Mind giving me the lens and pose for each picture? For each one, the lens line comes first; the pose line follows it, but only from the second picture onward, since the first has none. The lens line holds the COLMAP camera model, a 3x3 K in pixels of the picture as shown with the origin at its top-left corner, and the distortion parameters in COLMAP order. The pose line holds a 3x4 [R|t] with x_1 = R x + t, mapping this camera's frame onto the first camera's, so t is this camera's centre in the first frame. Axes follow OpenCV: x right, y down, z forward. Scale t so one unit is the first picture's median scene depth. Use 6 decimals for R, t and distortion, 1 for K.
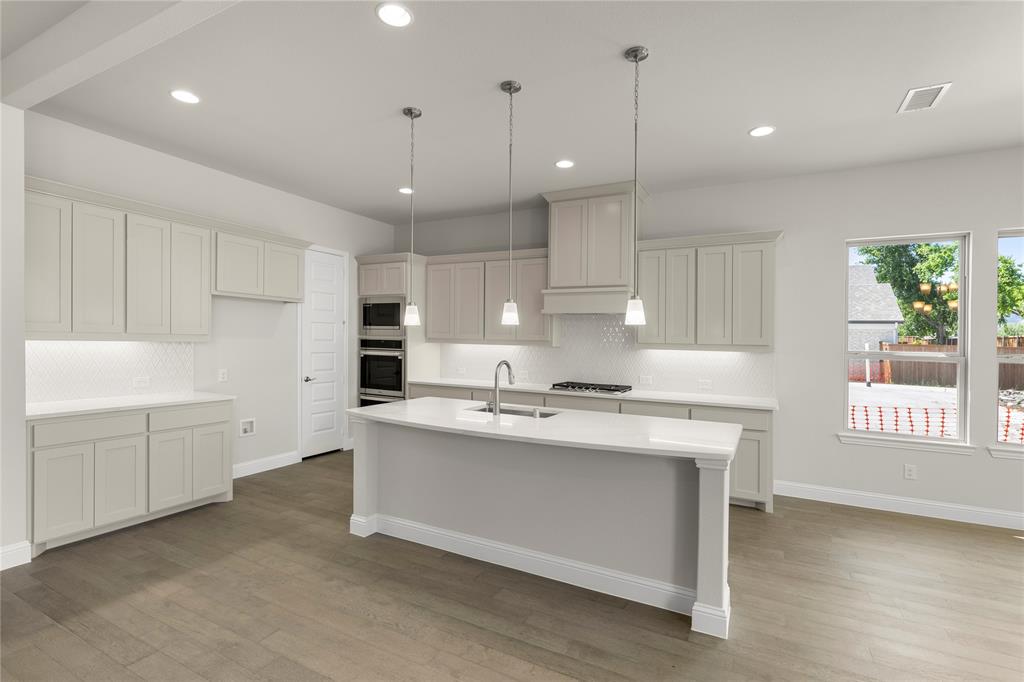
lens RADIAL K [[489.9, 0, 518.9], [0, 489.9, 340.4], [0, 0, 1]] dist [0.000210, 0.000003]
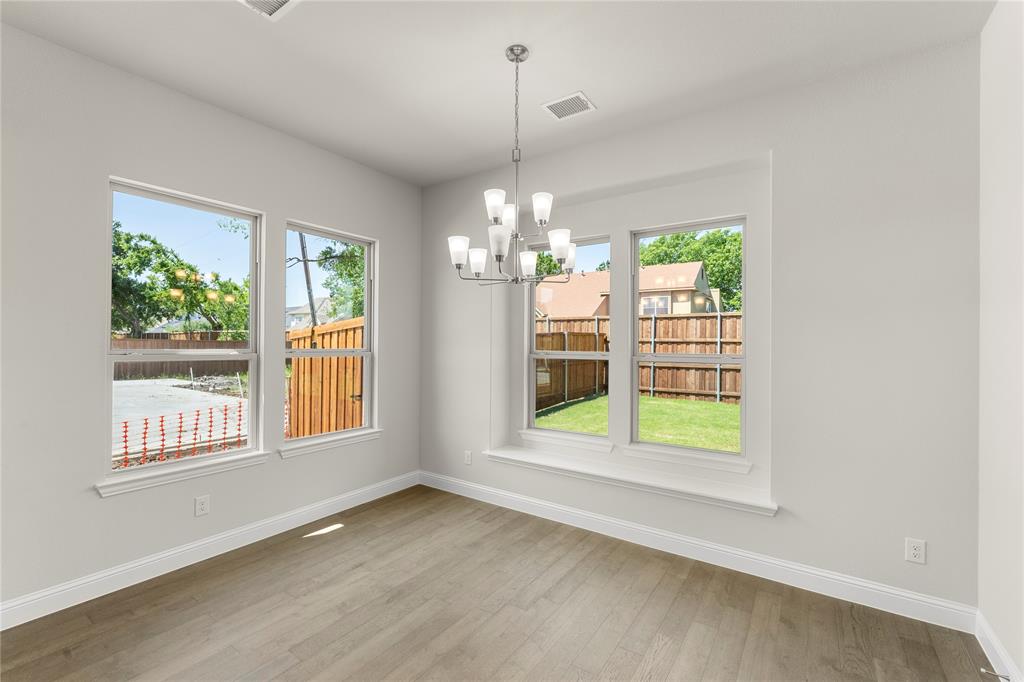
lens RADIAL K [[430.2, 0, 512.0], [0, 430.2, 341.0], [0, 0, 1]] dist [0.000895, 0.000174]
pose [[0.127236, -0.010527, 0.991817, 0.176129], [-0.004026, 0.999930, 0.011129, 0.000279], [-0.991864, -0.005410, 0.127185, 0.396074]]
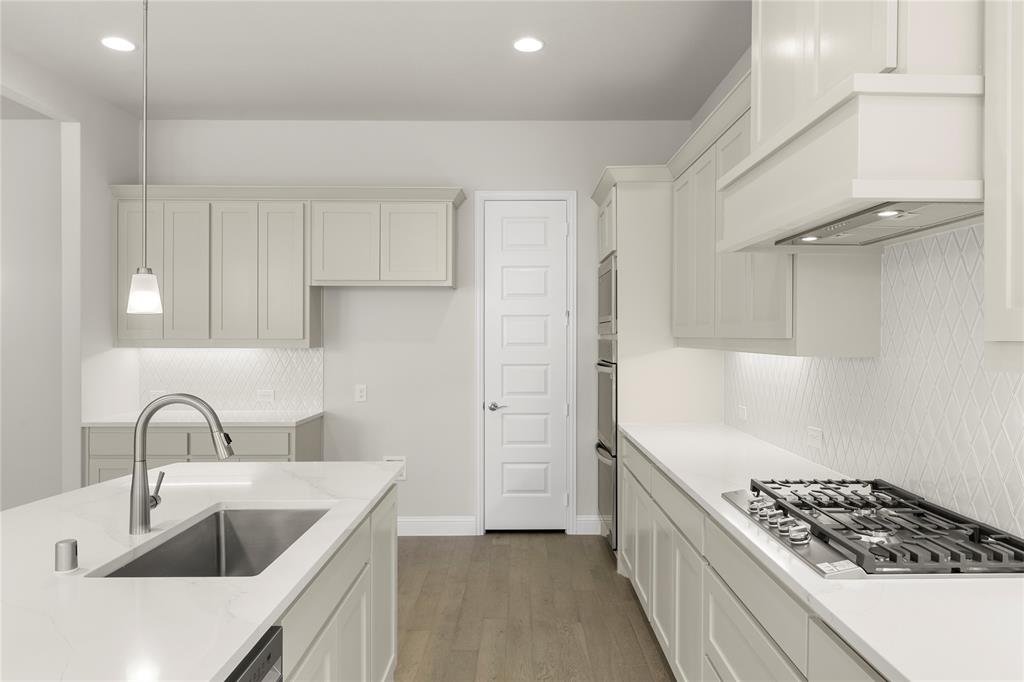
lens RADIAL K [[669.8, 0, 527.6], [0, 669.8, 344.2], [0, 0, 1]] dist [-0.005194, -0.001373]
pose [[0.463524, -0.009020, -0.886039, 0.412499], [0.008577, 0.999947, -0.005693, 0.005185], [0.886043, -0.004961, 0.463577, 0.748427]]
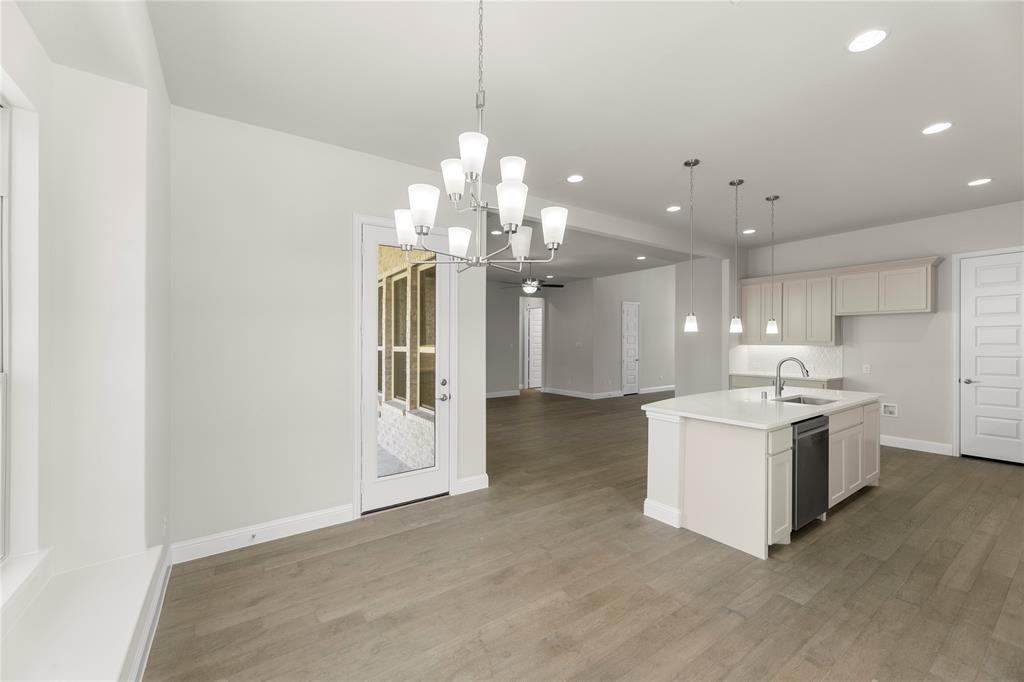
lens RADIAL K [[409.2, 0, 512.0], [0, 409.2, 341.0], [0, 0, 1]] dist [-0.000312, 0.000025]
pose [[-0.475731, -0.014215, -0.879476, 0.950301], [-0.003129, 0.999890, -0.014468, 0.009818], [0.879585, -0.004131, -0.475723, 0.649817]]
